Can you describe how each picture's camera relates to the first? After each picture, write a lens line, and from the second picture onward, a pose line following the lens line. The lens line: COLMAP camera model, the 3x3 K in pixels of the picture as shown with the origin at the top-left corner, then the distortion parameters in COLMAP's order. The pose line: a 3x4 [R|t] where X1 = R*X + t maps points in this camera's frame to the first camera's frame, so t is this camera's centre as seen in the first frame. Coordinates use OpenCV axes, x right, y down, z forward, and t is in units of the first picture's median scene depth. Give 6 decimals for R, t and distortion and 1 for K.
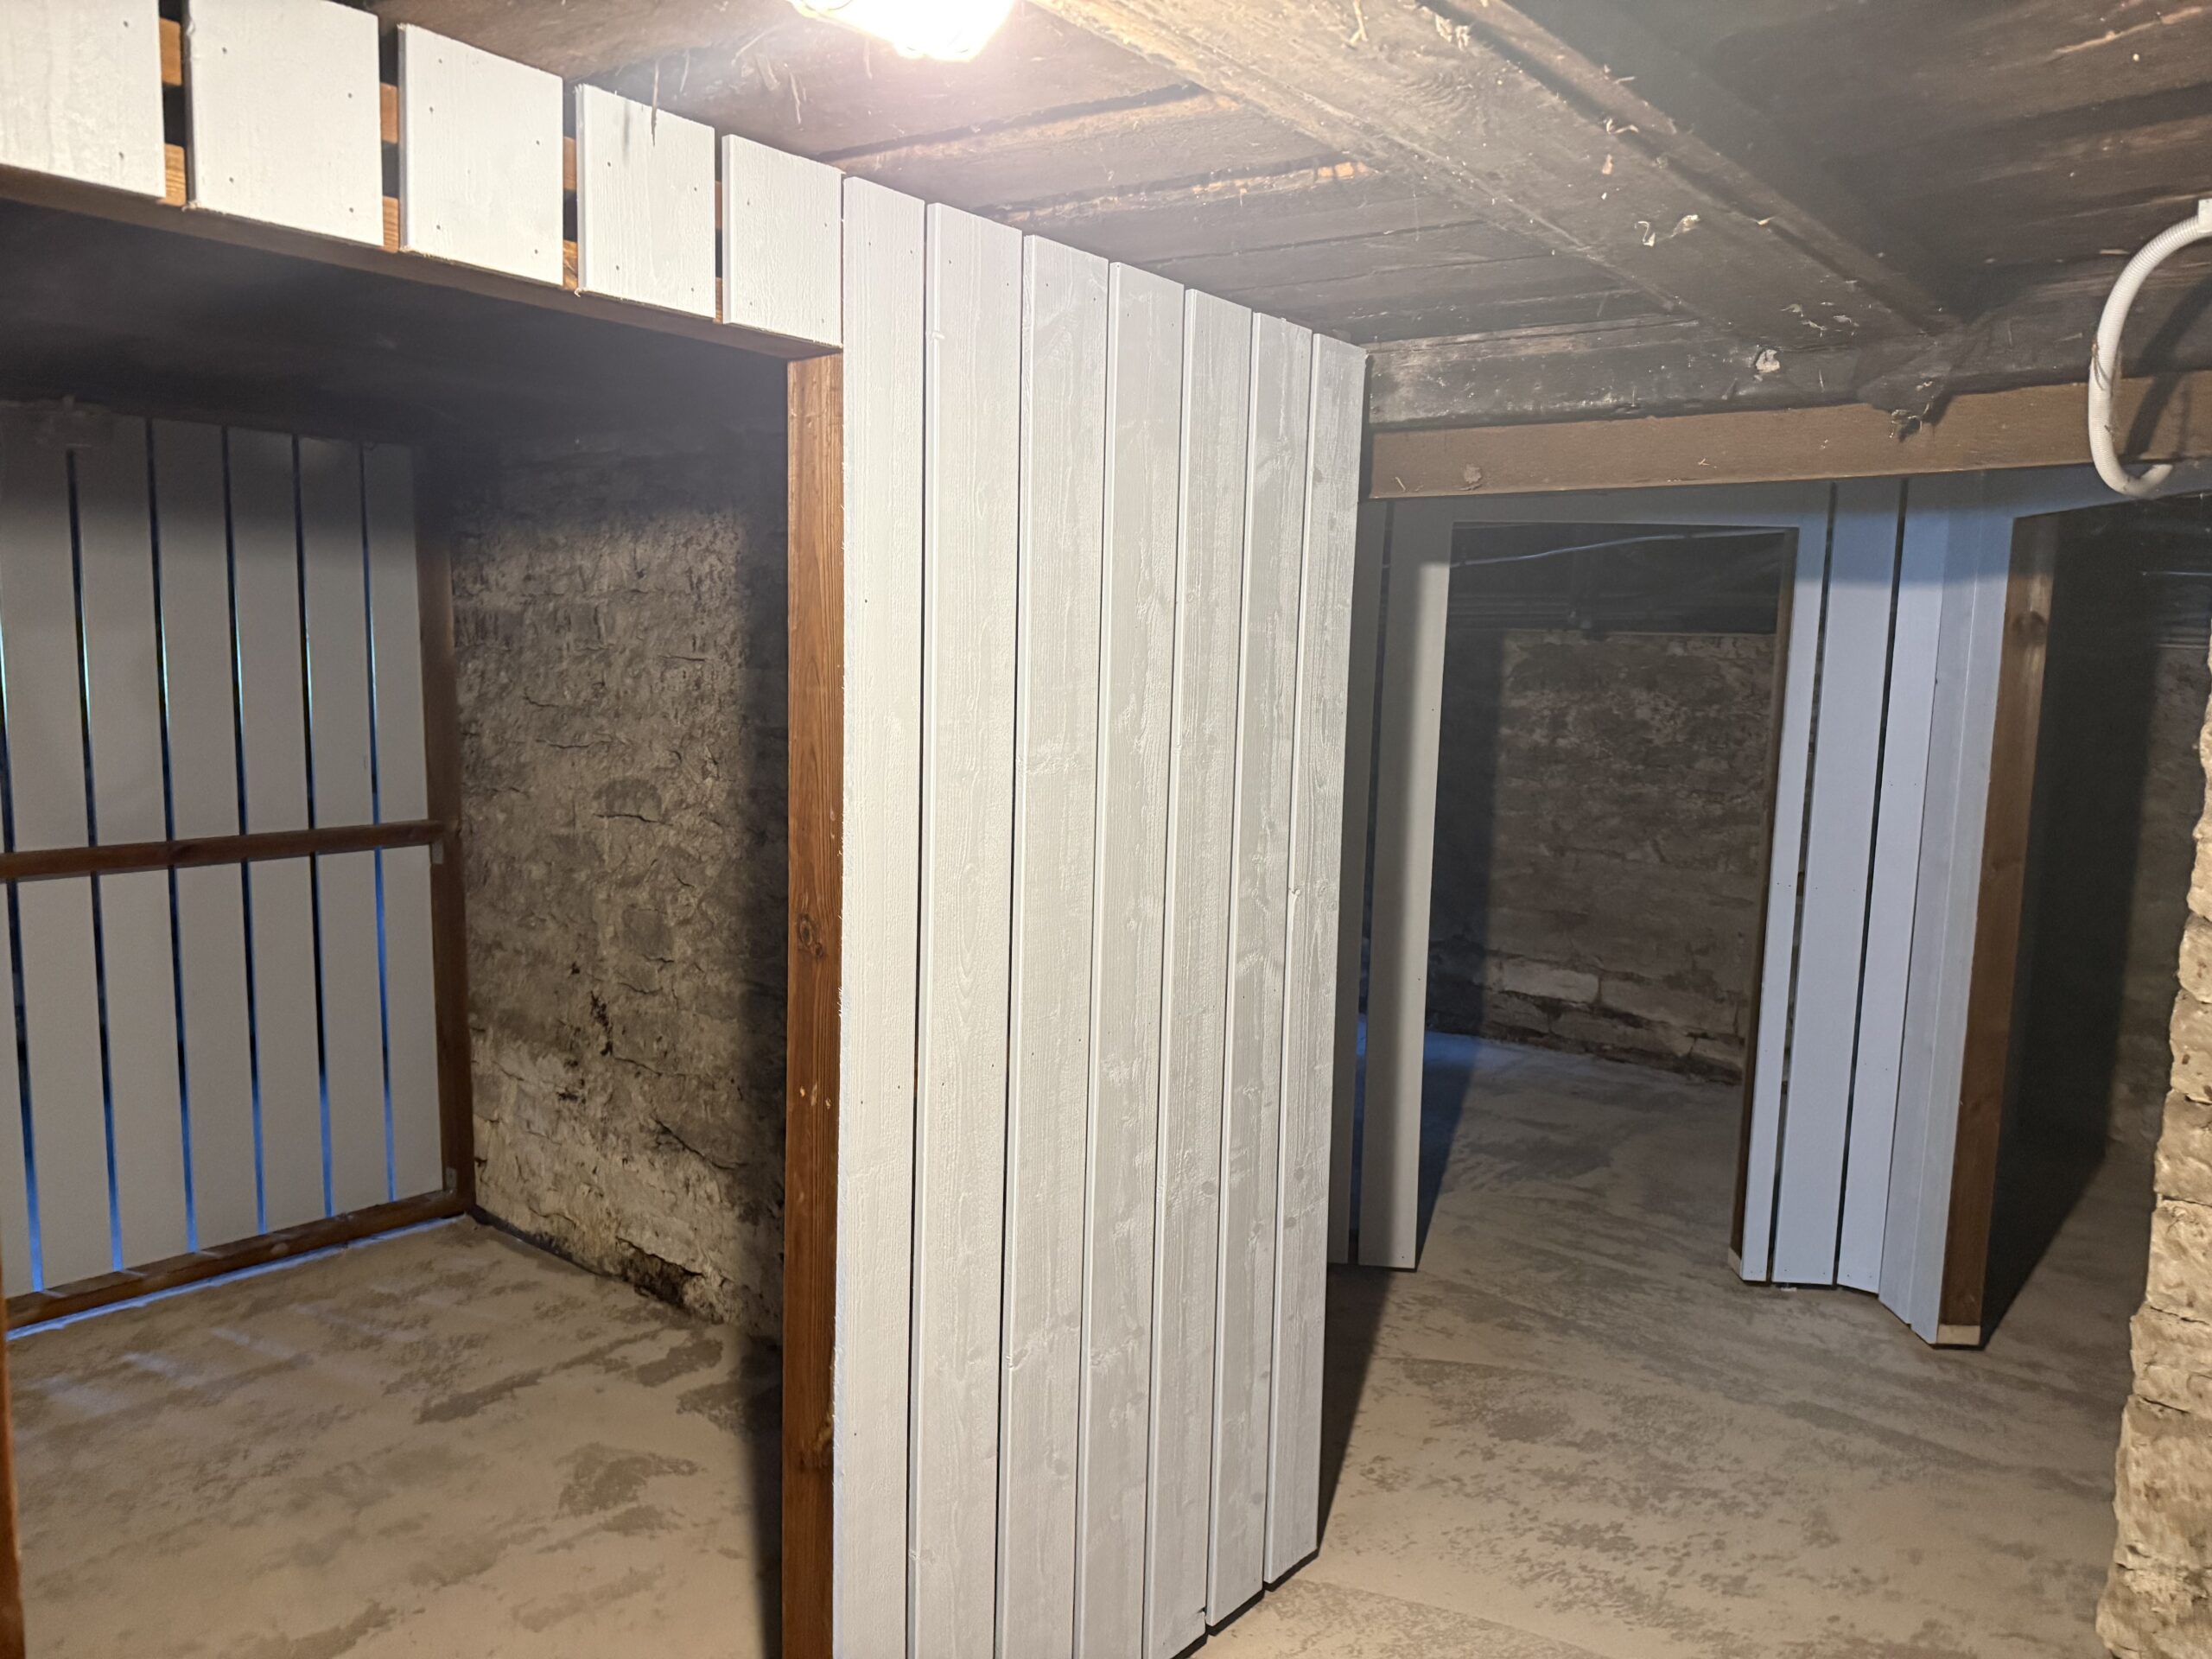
lens RADIAL K [[1567.2, 0, 1120.6], [0, 1567.2, 843.2], [0, 0, 1]] dist [0.054669, -0.047558]
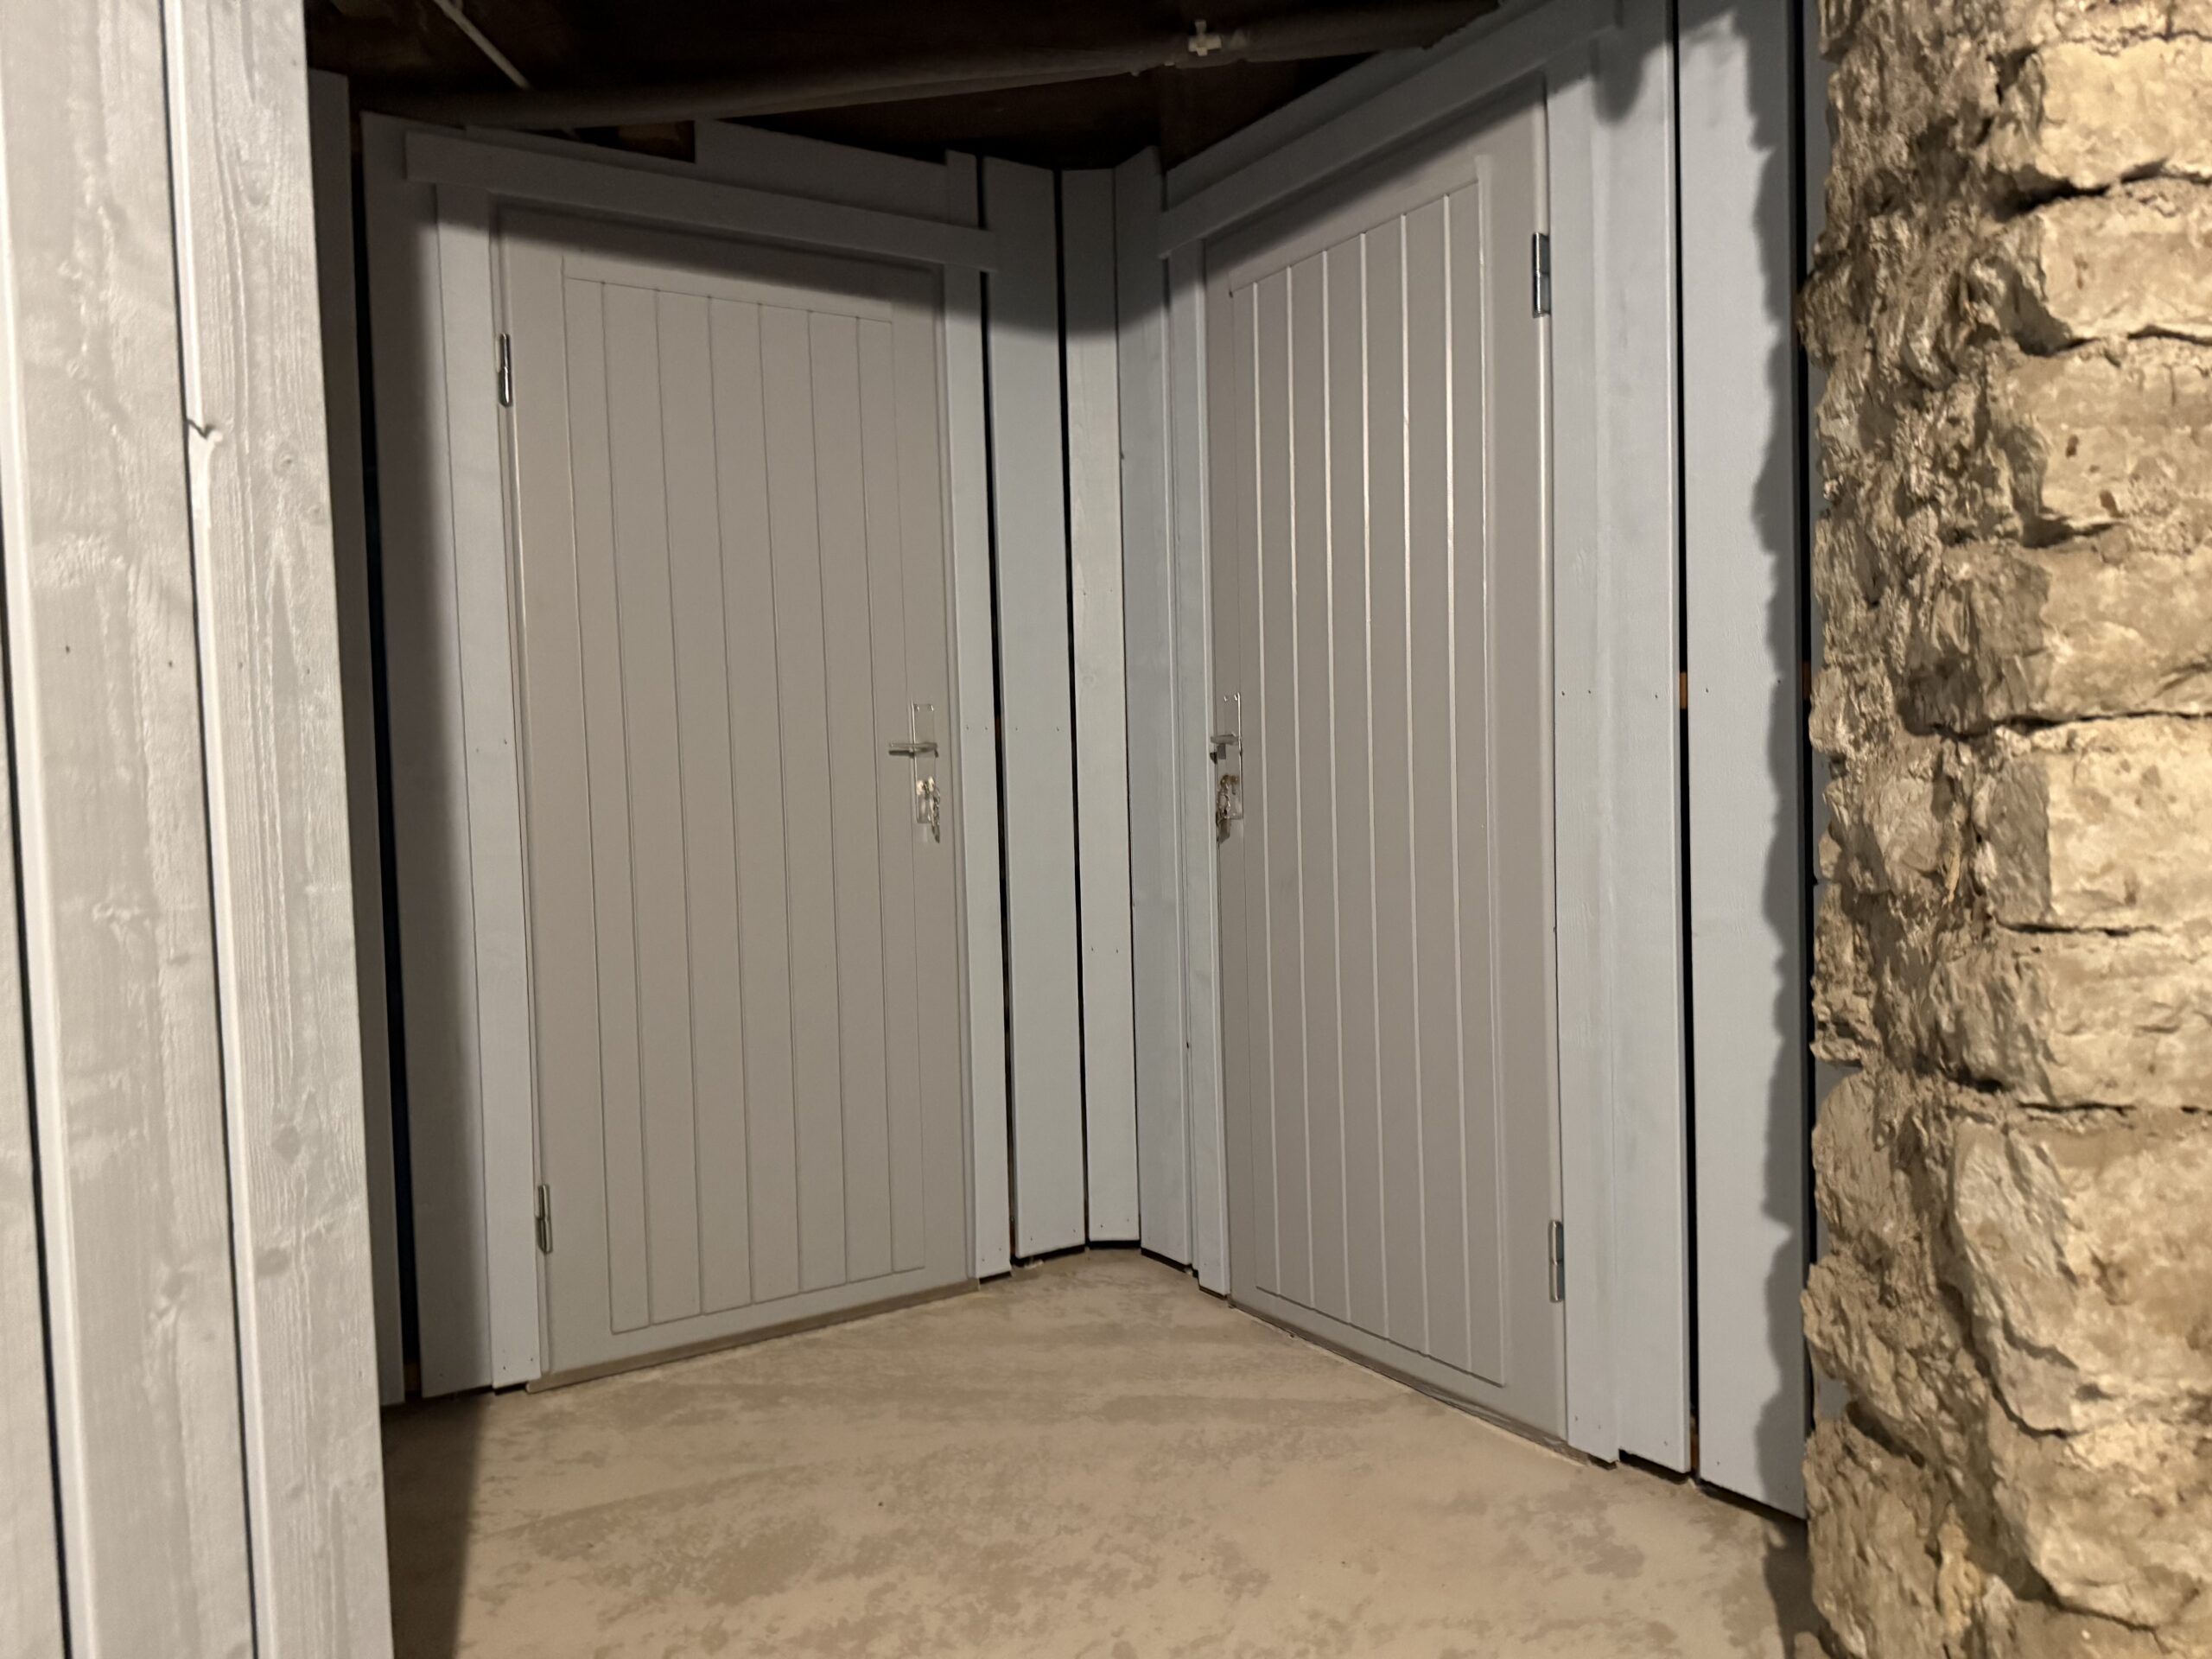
lens RADIAL K [[1555.9, 0, 1115.2], [0, 1555.9, 836.3], [0, 0, 1]] dist [0.030883, -0.038040]
pose [[0.816210, -0.073181, 0.573102, 0.072436], [0.118726, 0.992021, -0.042416, 0.206583], [-0.565425, 0.102663, 0.818385, 0.625473]]
